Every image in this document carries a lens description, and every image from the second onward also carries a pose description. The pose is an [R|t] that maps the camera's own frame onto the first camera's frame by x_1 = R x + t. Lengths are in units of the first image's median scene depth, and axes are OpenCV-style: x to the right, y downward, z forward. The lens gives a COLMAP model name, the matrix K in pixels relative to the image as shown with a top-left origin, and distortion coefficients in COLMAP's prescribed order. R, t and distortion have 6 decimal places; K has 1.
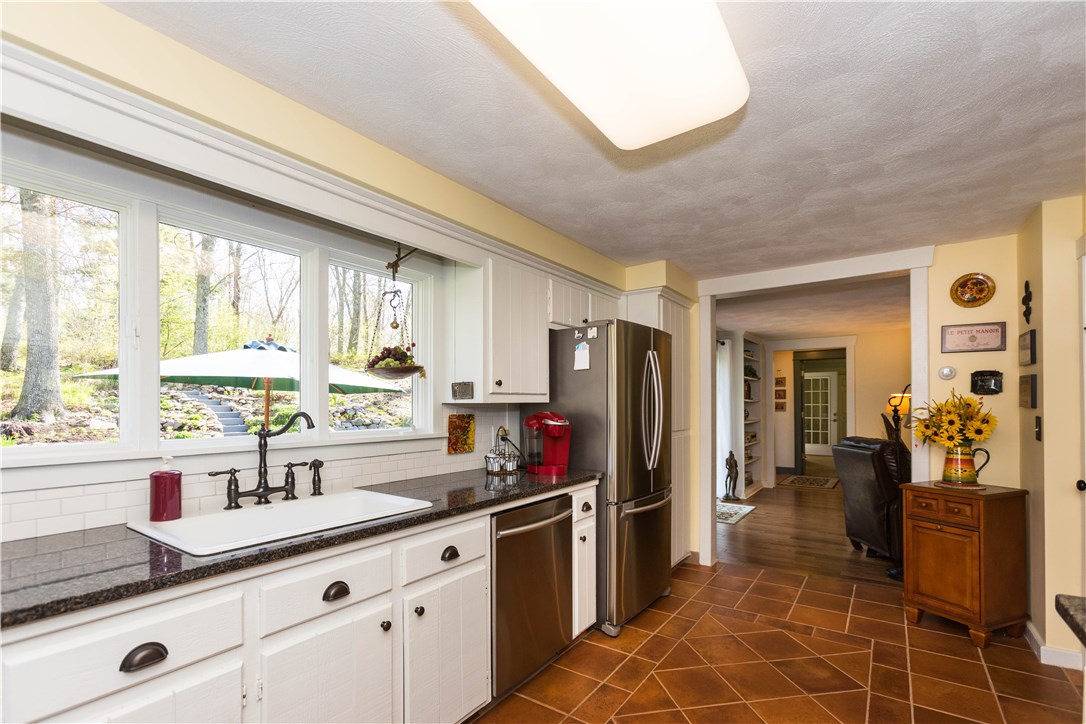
lens RADIAL K [[498.7, 0, 552.0], [0, 498.7, 403.6], [0, 0, 1]] dist [-0.003422, 0.002756]
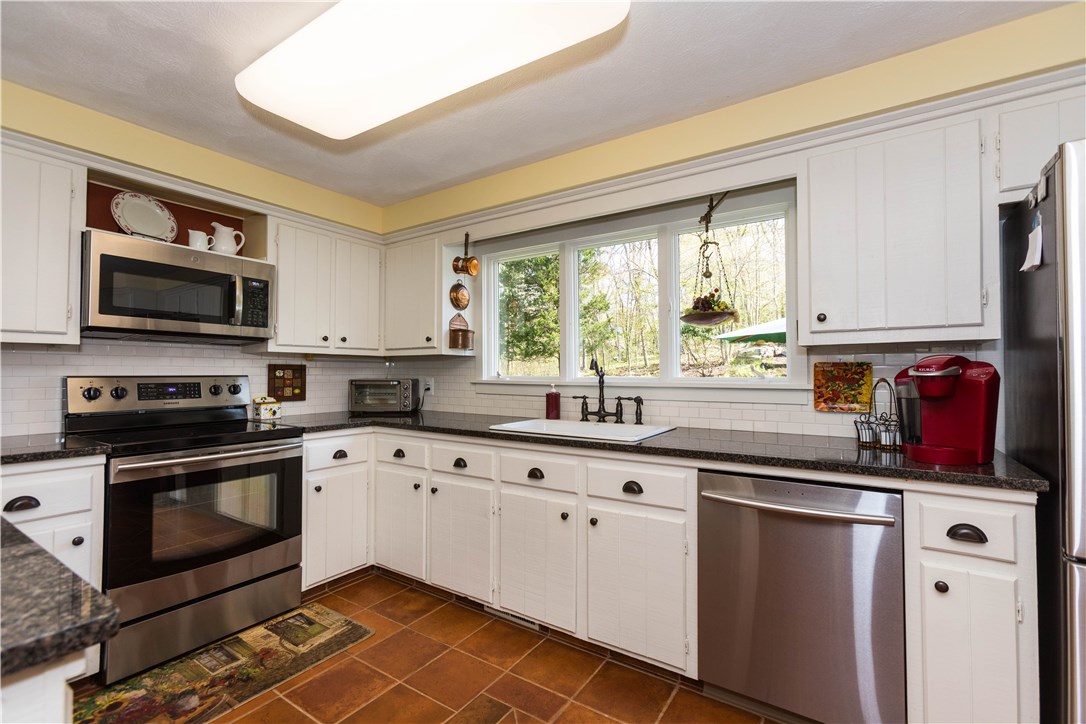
lens RADIAL K [[498.7, 0, 546.0], [0, 498.7, 365.0], [0, 0, 1]] dist [-0.003422, 0.002756]
pose [[0.012205, -0.014342, -0.999823, 0.845606], [0.005395, 0.999884, -0.014278, 0.050004], [0.999911, -0.005219, 0.012281, 0.779947]]
